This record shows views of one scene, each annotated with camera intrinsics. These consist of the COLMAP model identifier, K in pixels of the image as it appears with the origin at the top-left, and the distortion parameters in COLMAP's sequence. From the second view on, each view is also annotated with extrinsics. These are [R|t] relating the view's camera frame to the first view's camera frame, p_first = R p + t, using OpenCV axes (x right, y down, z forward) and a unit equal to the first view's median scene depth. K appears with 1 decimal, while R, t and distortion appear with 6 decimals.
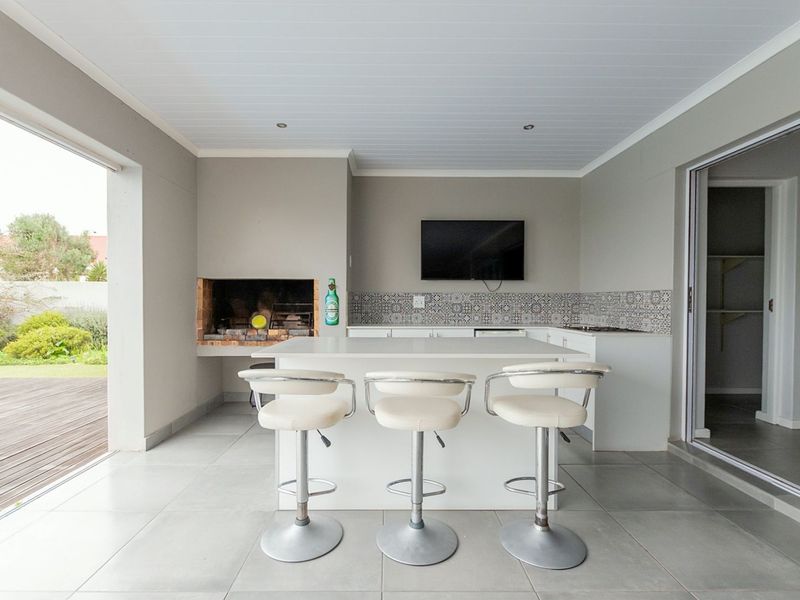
lens RADIAL K [[404.6, 0, 393.2], [0, 404.6, 304.0], [0, 0, 1]] dist [0.028234, -0.000080]
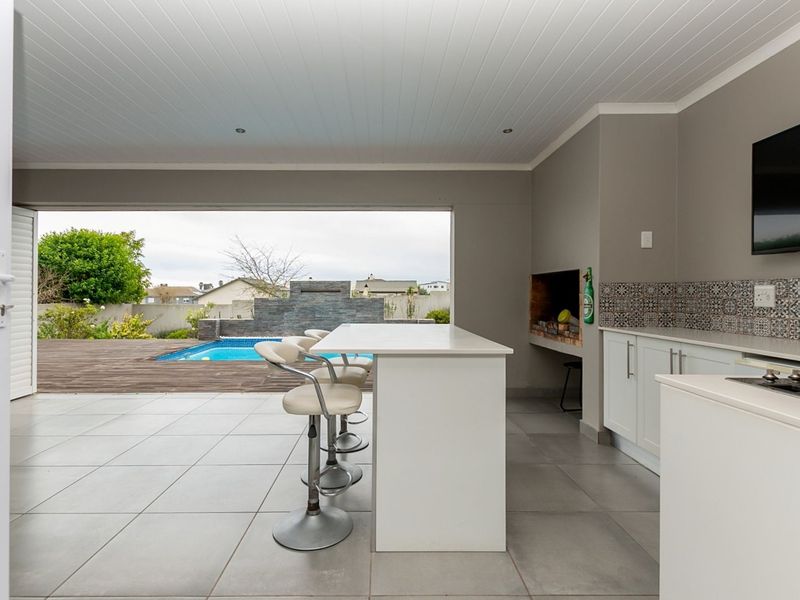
lens RADIAL K [[404.6, 0, 393.2], [0, 404.6, 304.0], [0, 0, 1]] dist [0.028234, -0.000080]
pose [[0.026450, 0.017999, -0.999488, 0.604337], [-0.016923, 0.999703, 0.017555, 0.004135], [0.999507, 0.016450, 0.026747, 0.516197]]
